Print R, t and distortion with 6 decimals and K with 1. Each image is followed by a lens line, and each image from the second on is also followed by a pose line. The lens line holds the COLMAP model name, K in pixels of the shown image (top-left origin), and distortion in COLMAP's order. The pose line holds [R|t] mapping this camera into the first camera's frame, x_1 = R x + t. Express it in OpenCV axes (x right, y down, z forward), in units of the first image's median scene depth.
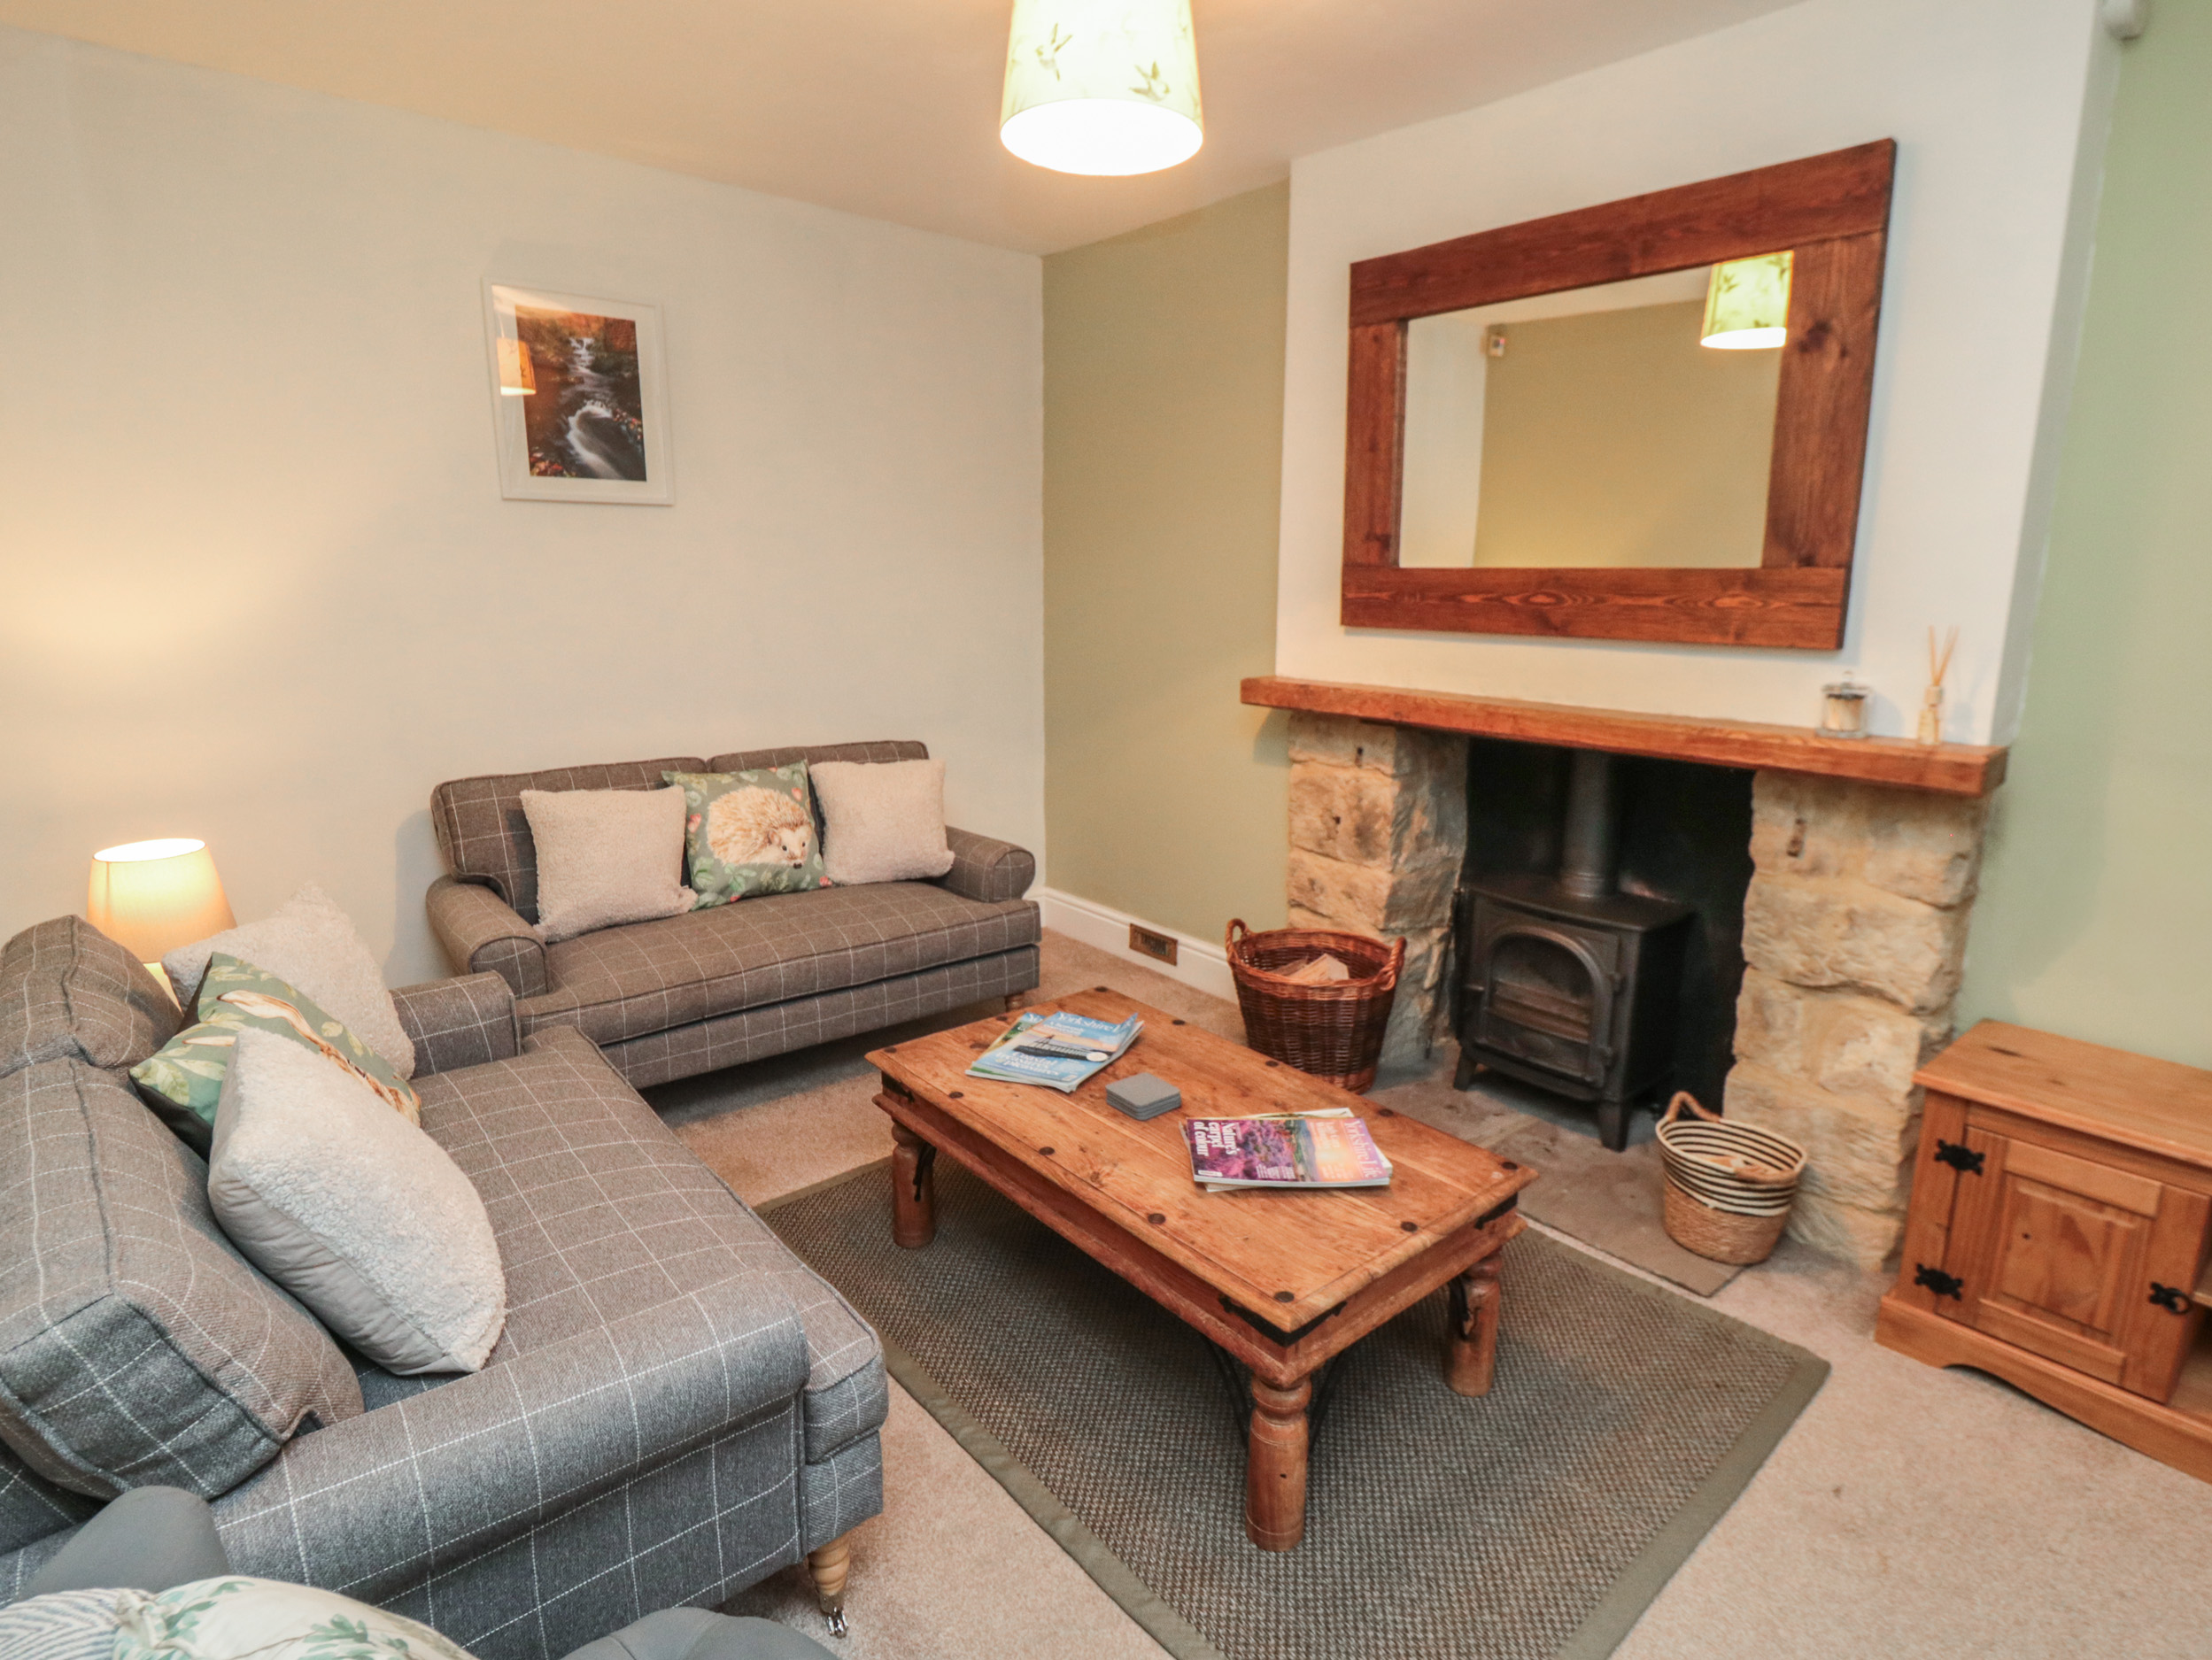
lens RADIAL K [[1152.4, 0, 1132.4], [0, 1152.4, 814.7], [0, 0, 1]] dist [0.002337, -0.015682]
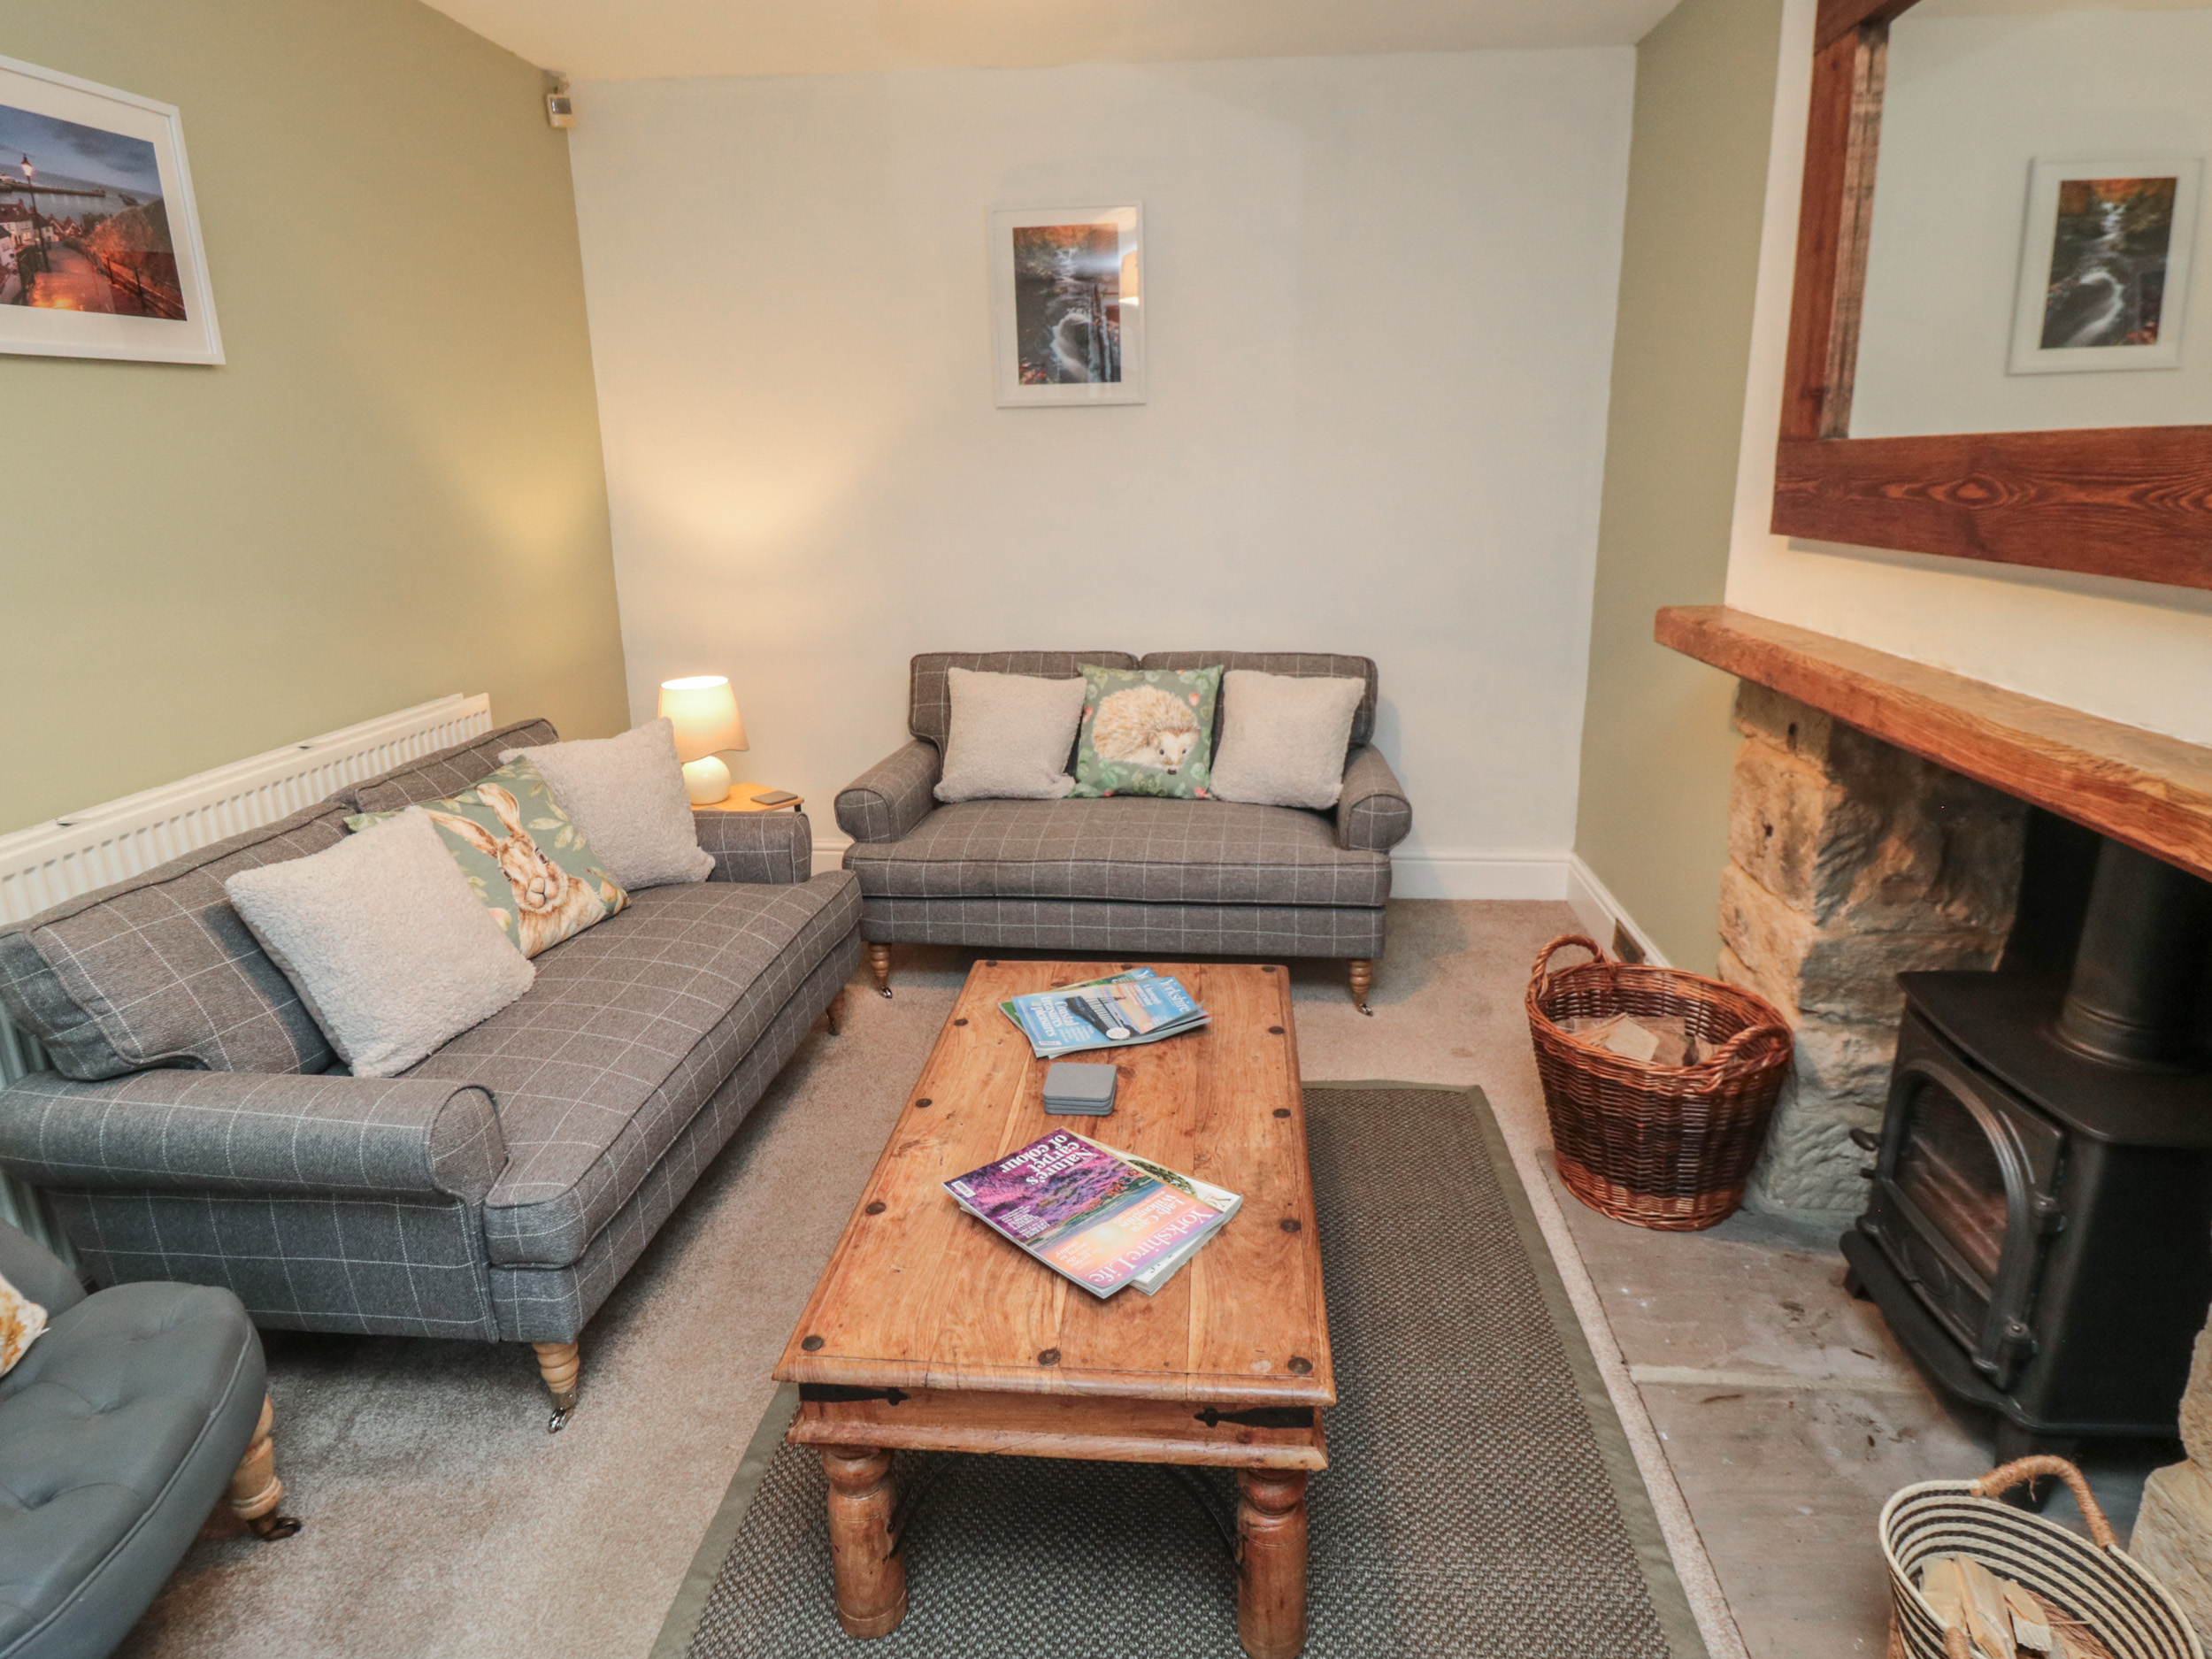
lens RADIAL K [[1194.3, 0, 1135.5], [0, 1194.3, 779.5], [0, 0, 1]] dist [-0.004502, -0.002581]
pose [[0.702943, 0.159221, -0.693196, 0.408611], [-0.124147, 0.987126, 0.100842, -0.049798], [0.700328, 0.015172, 0.713660, 0.265557]]
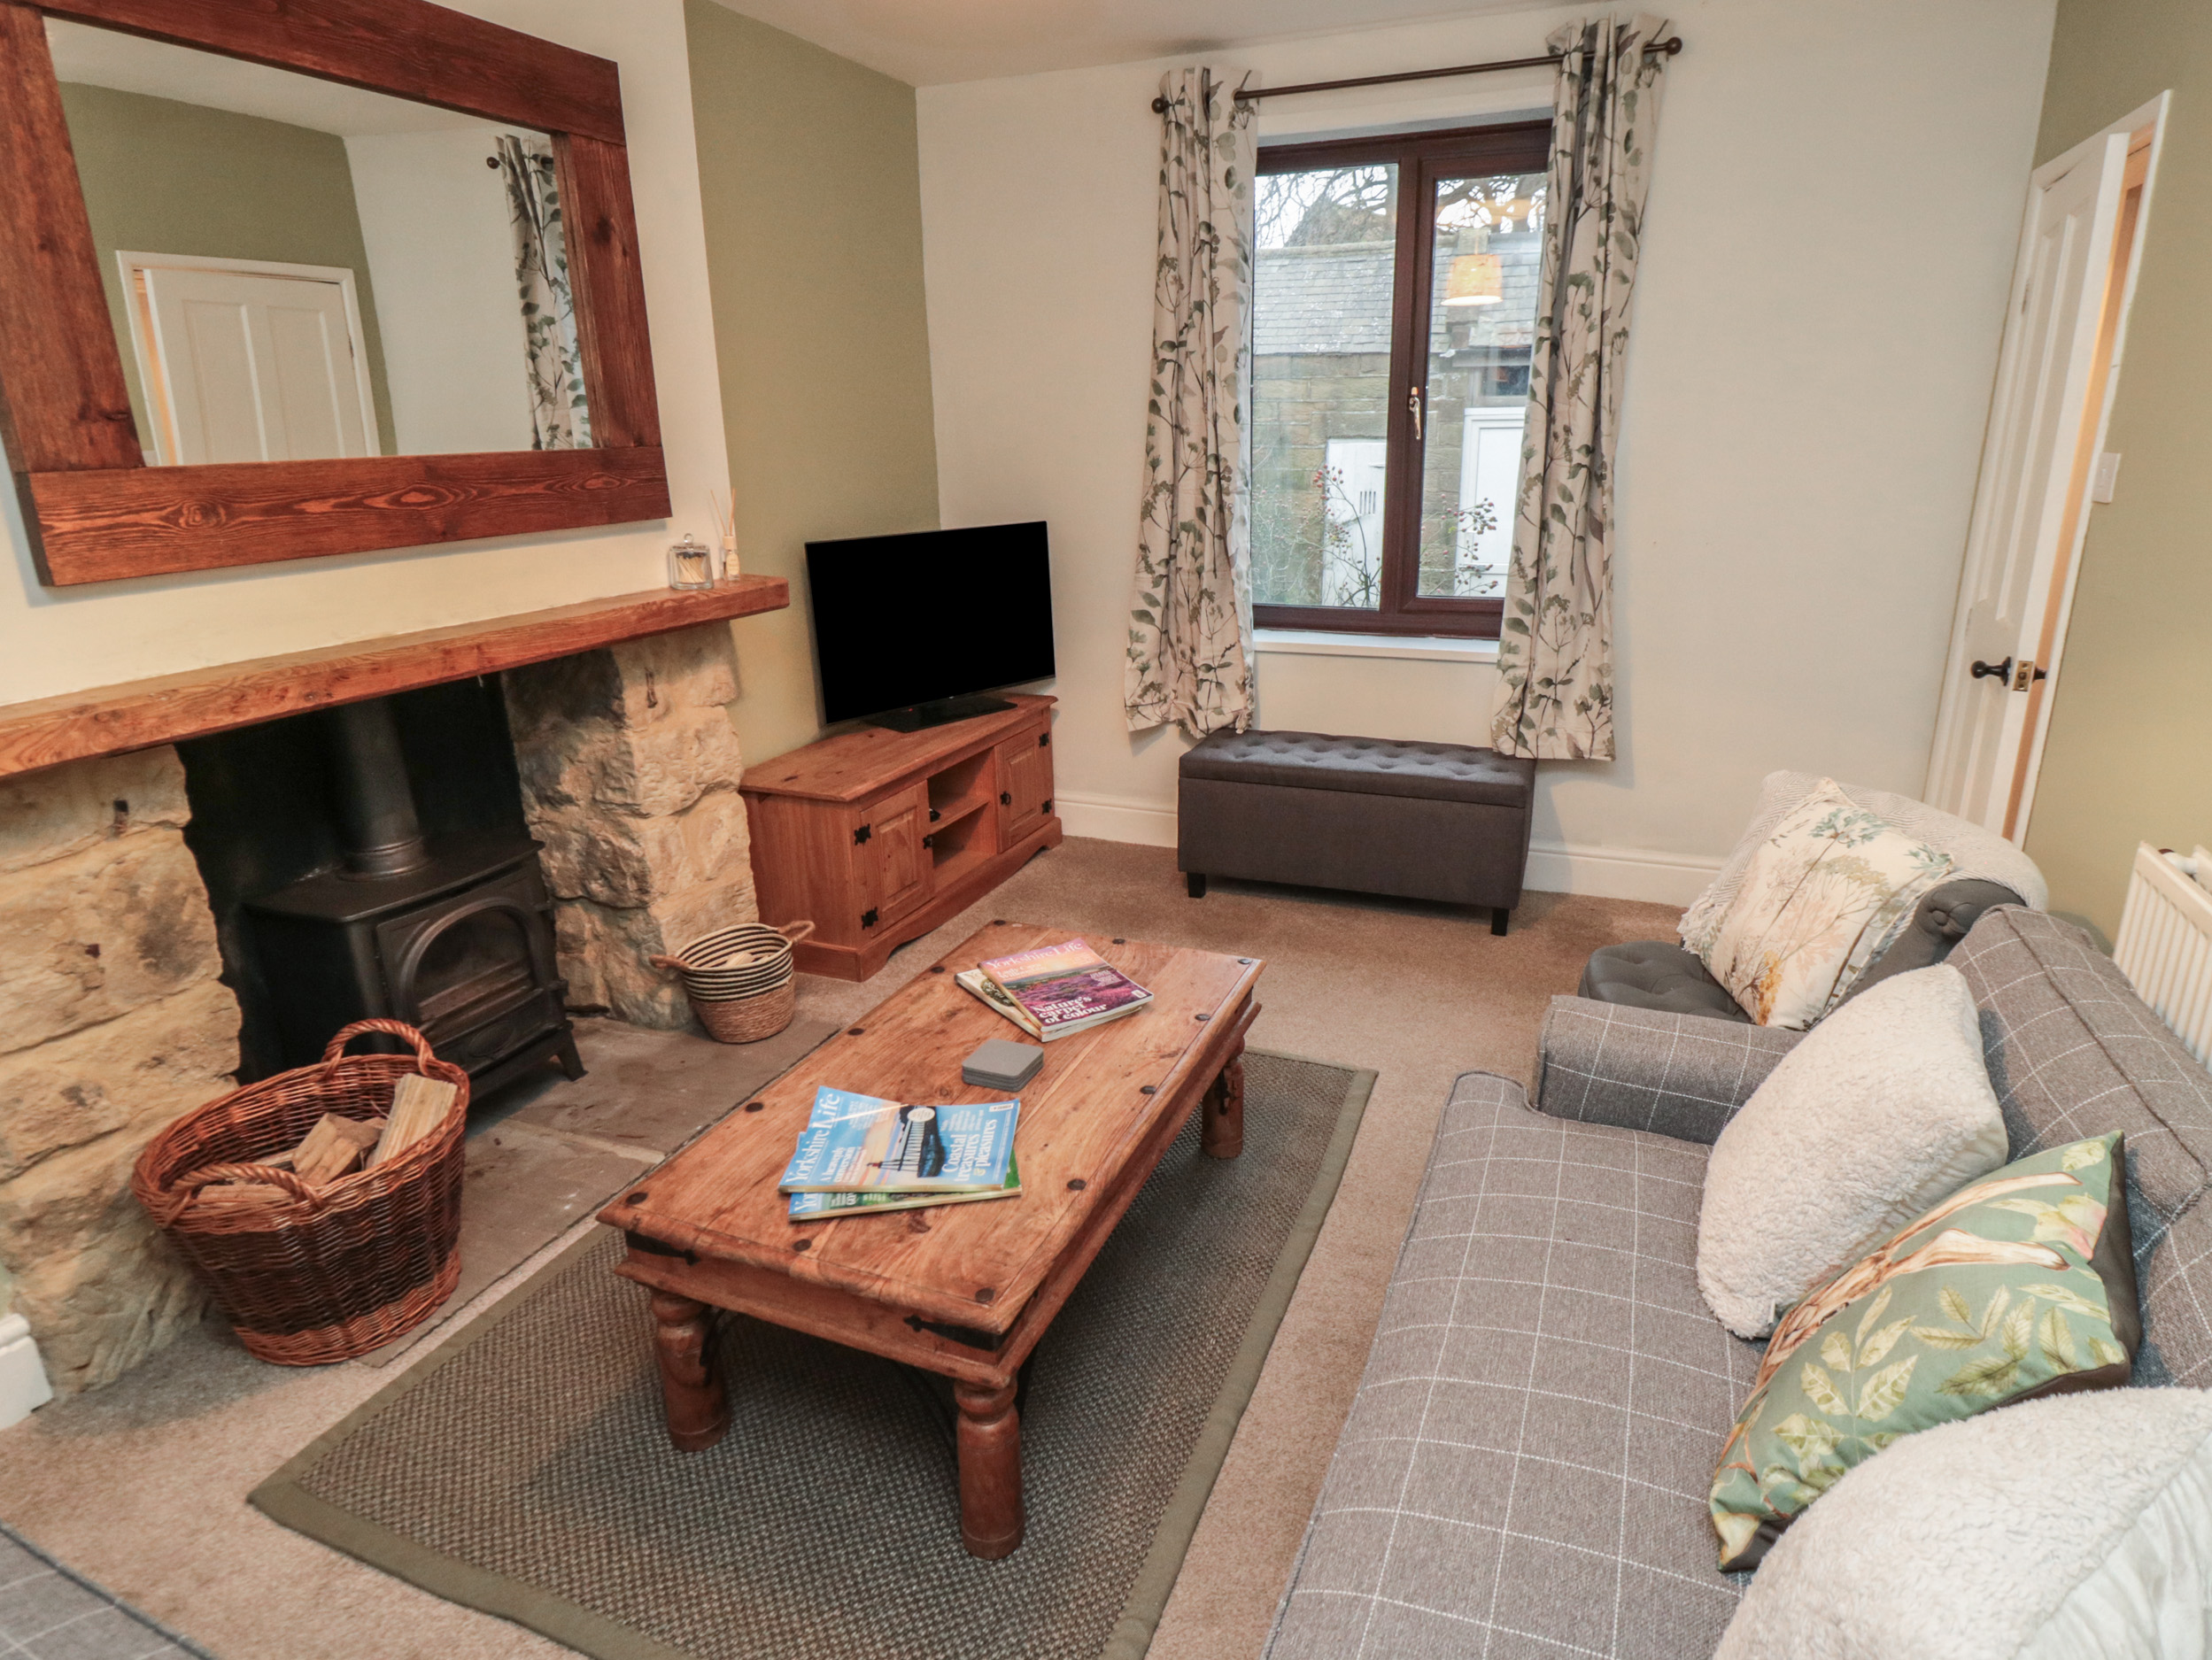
lens RADIAL K [[1274.2, 0, 1137.7], [0, 1274.2, 824.1], [0, 0, 1]] dist [0.001025, -0.001143]
pose [[-0.454489, -0.273955, 0.847578, -0.550443], [0.195271, 0.897742, 0.394877, -0.195392], [-0.869085, 0.344975, -0.354519, 0.798723]]
